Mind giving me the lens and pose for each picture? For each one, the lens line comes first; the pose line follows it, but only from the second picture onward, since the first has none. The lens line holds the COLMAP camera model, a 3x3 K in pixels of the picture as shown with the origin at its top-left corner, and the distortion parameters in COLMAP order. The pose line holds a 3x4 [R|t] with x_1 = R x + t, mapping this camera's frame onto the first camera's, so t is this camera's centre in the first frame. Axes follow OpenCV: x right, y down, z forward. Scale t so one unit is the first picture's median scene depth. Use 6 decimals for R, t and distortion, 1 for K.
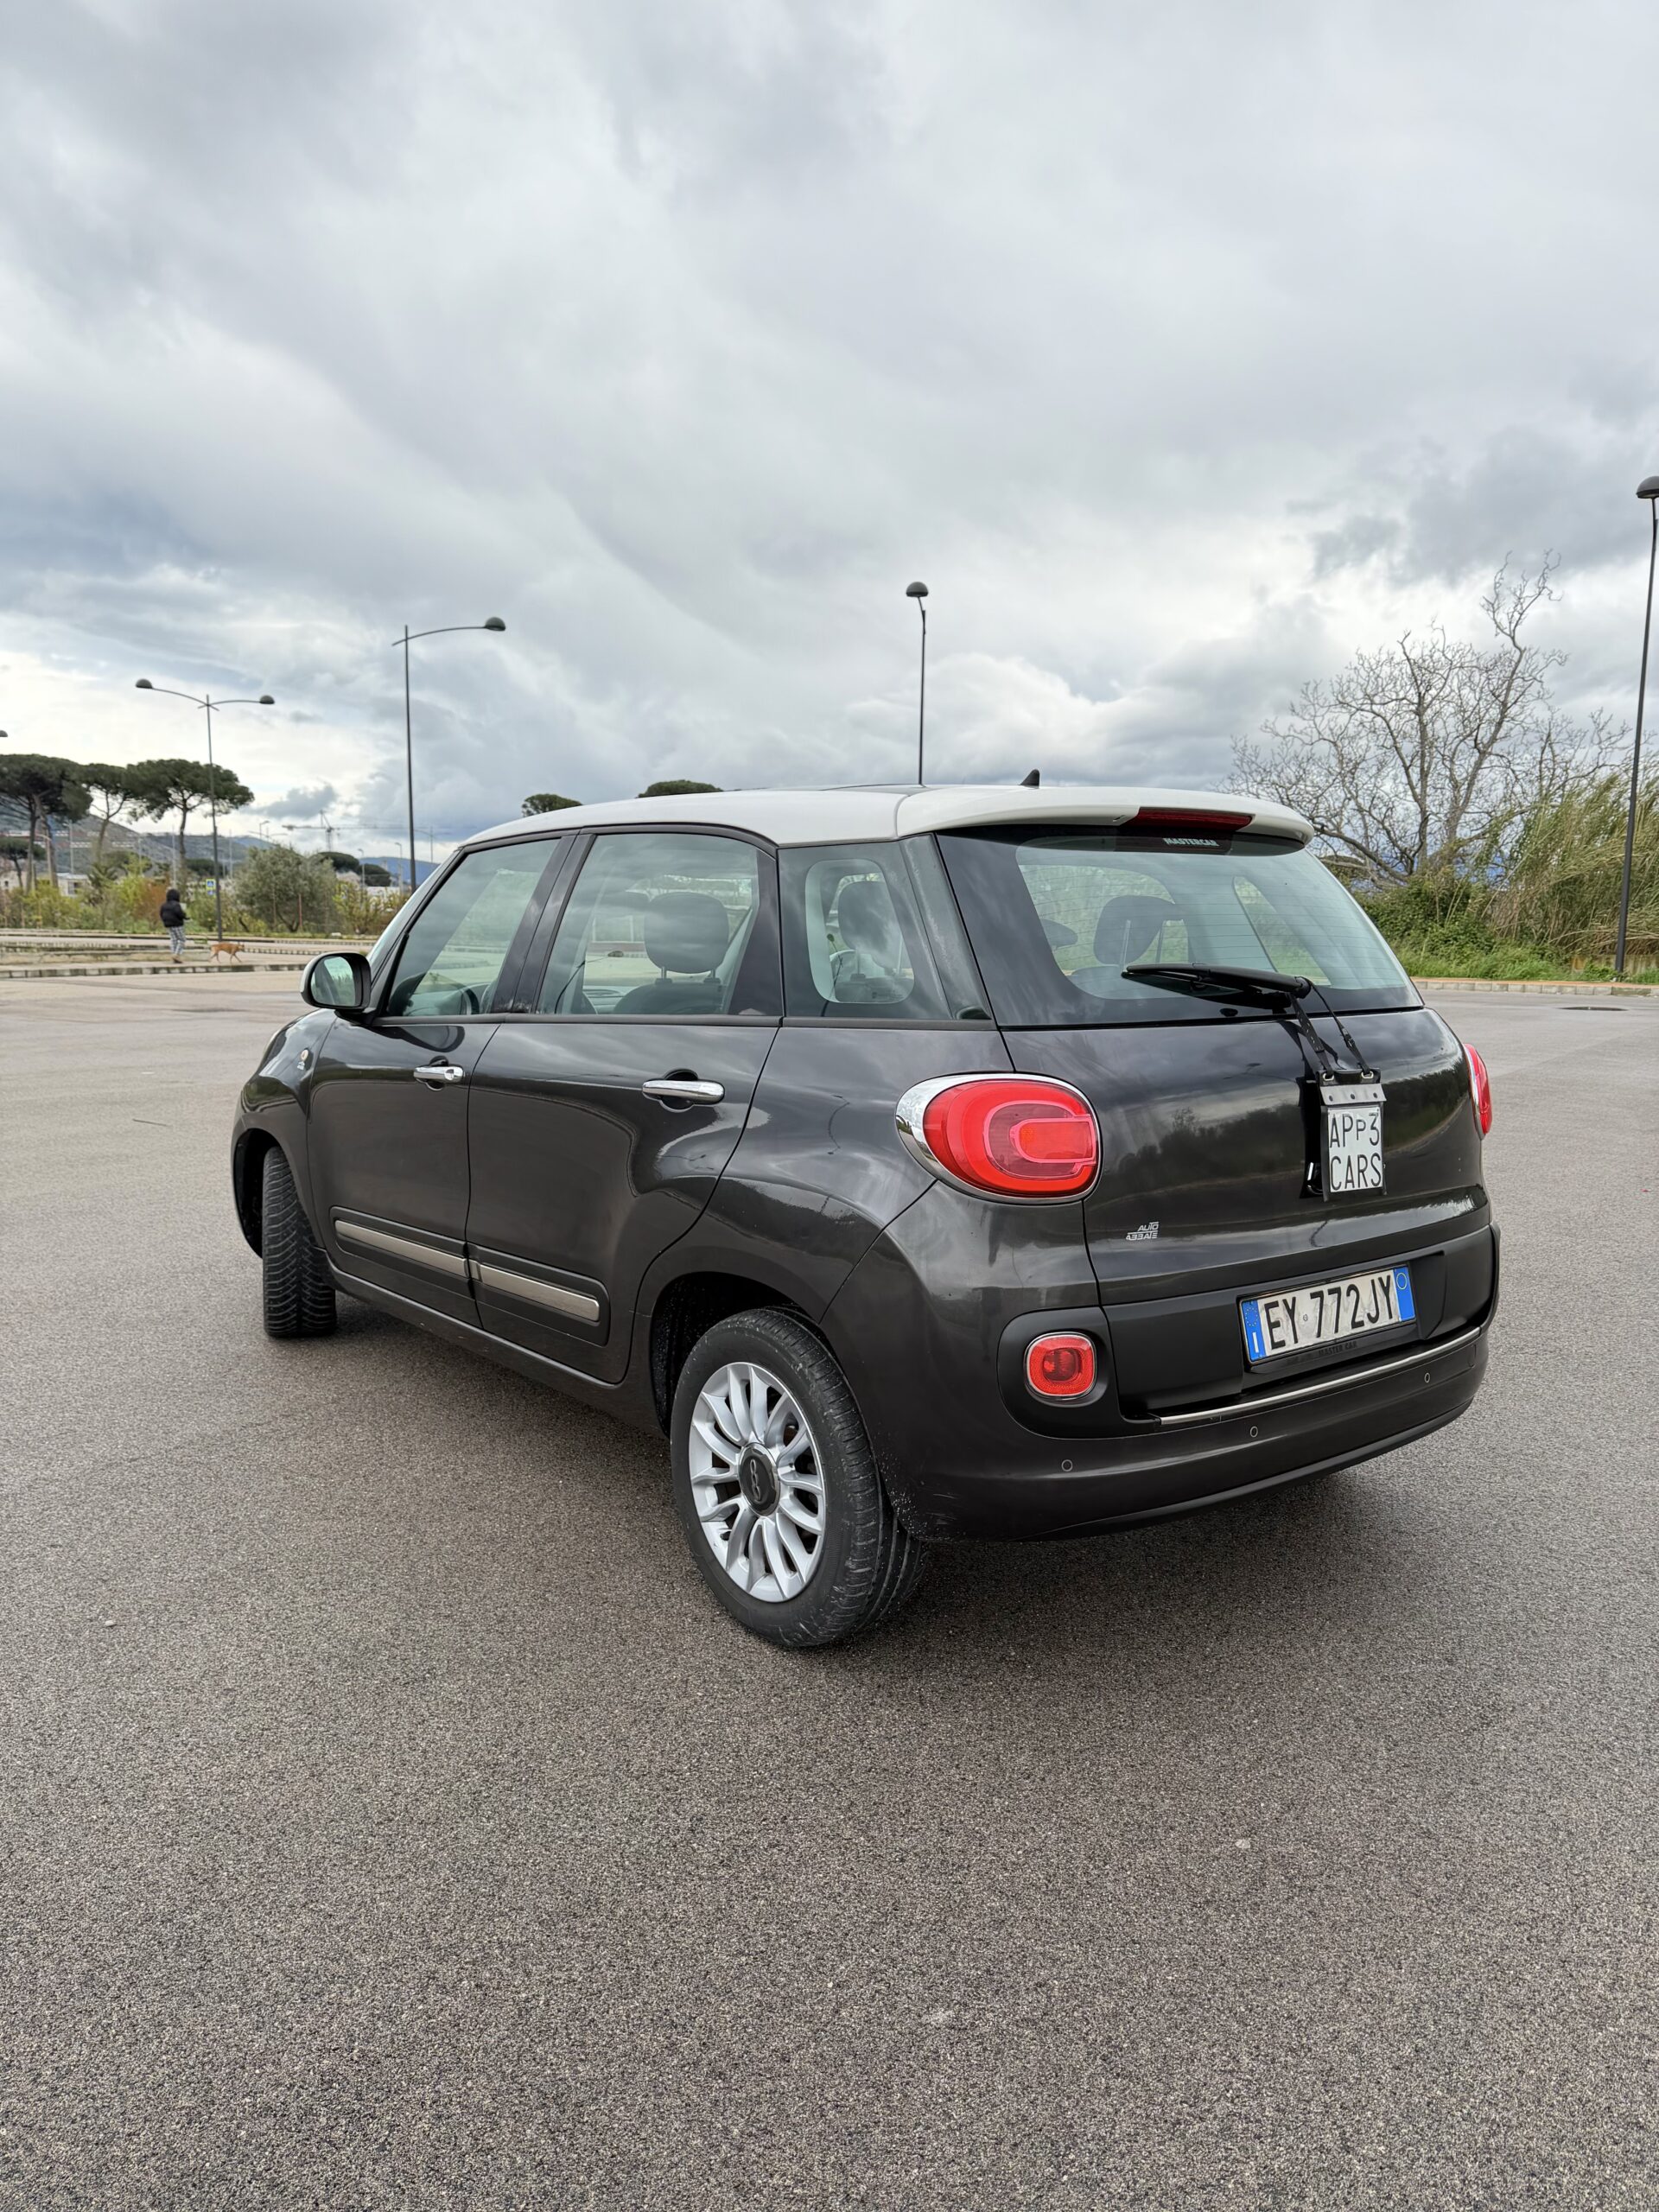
lens RADIAL K [[1576.8, 0, 823.0], [0, 1576.8, 1117.1], [0, 0, 1]] dist [0.050743, -0.049393]
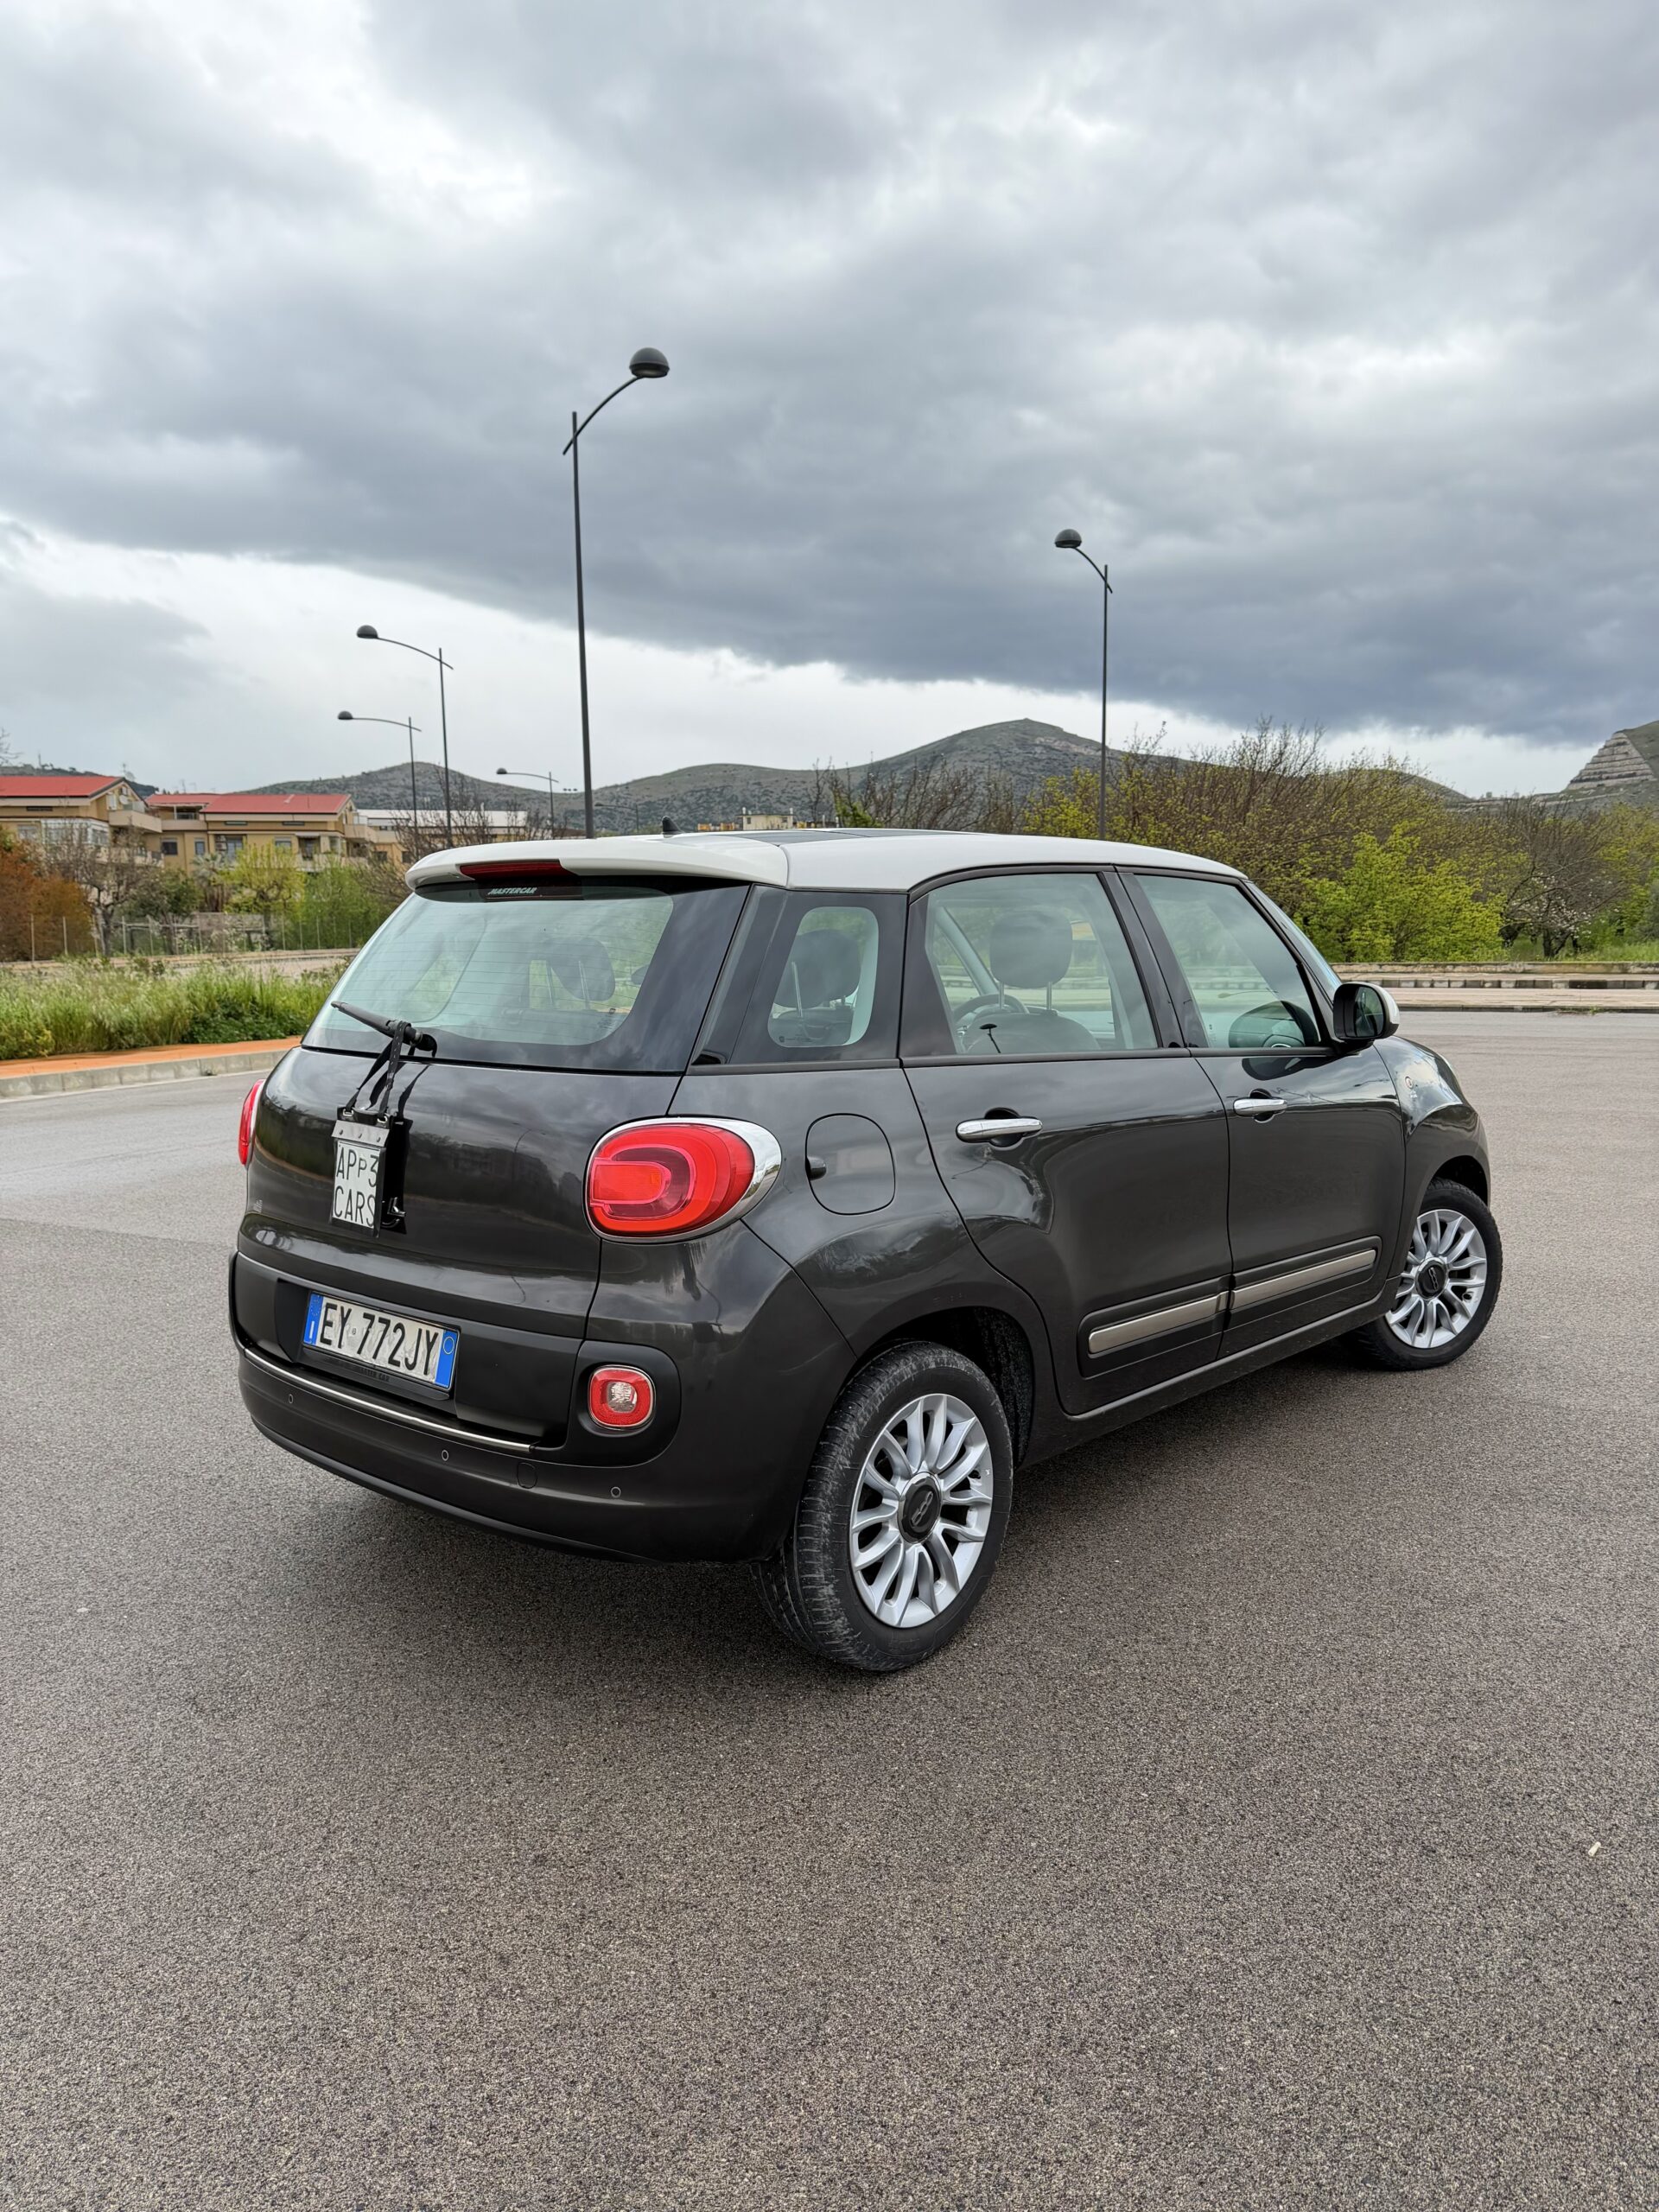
lens RADIAL K [[1576.8, 0, 817.5], [0, 1576.8, 1105.3], [0, 0, 1]] dist [0.050743, -0.049393]
pose [[0.185155, 0.106589, -0.976912, 1.398909], [-0.114264, 0.989693, 0.086327, -0.156465], [0.976044, 0.095642, 0.195426, 1.073497]]
